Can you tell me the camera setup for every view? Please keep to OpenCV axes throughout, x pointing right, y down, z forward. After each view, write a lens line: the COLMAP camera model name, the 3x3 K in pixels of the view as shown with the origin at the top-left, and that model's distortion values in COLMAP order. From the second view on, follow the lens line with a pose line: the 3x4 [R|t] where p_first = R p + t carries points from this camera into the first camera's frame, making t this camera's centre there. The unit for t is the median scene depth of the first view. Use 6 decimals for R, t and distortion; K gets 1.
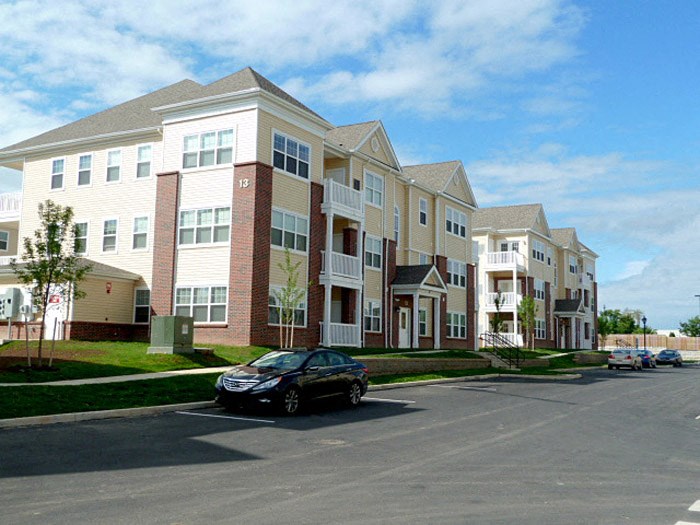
lens RADIAL K [[790.8, 0, 344.9], [0, 790.8, 262.3], [0, 0, 1]] dist [-0.000527, 0.000000]
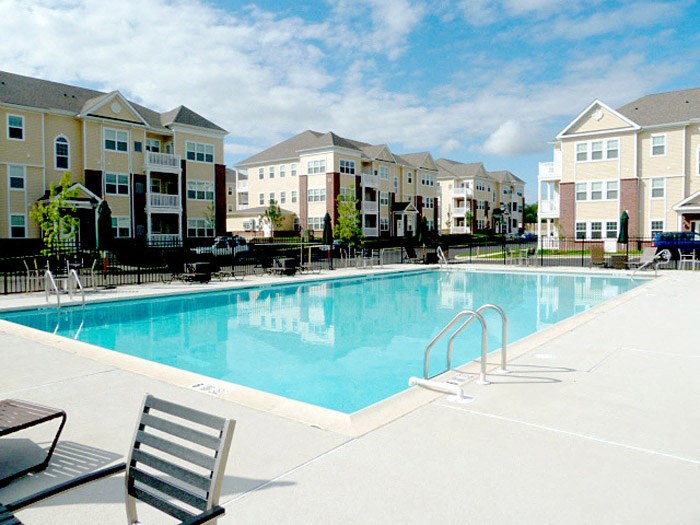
lens RADIAL K [[544.4, 0, 346.9], [0, 544.4, 266.1], [0, 0, 1]] dist [0.119199, 0.008786]
pose [[0.989824, -0.014128, -0.141593, 0.170505], [0.037798, 0.985417, 0.165908, -0.099068], [0.137184, -0.169572, 0.975923, -0.787007]]
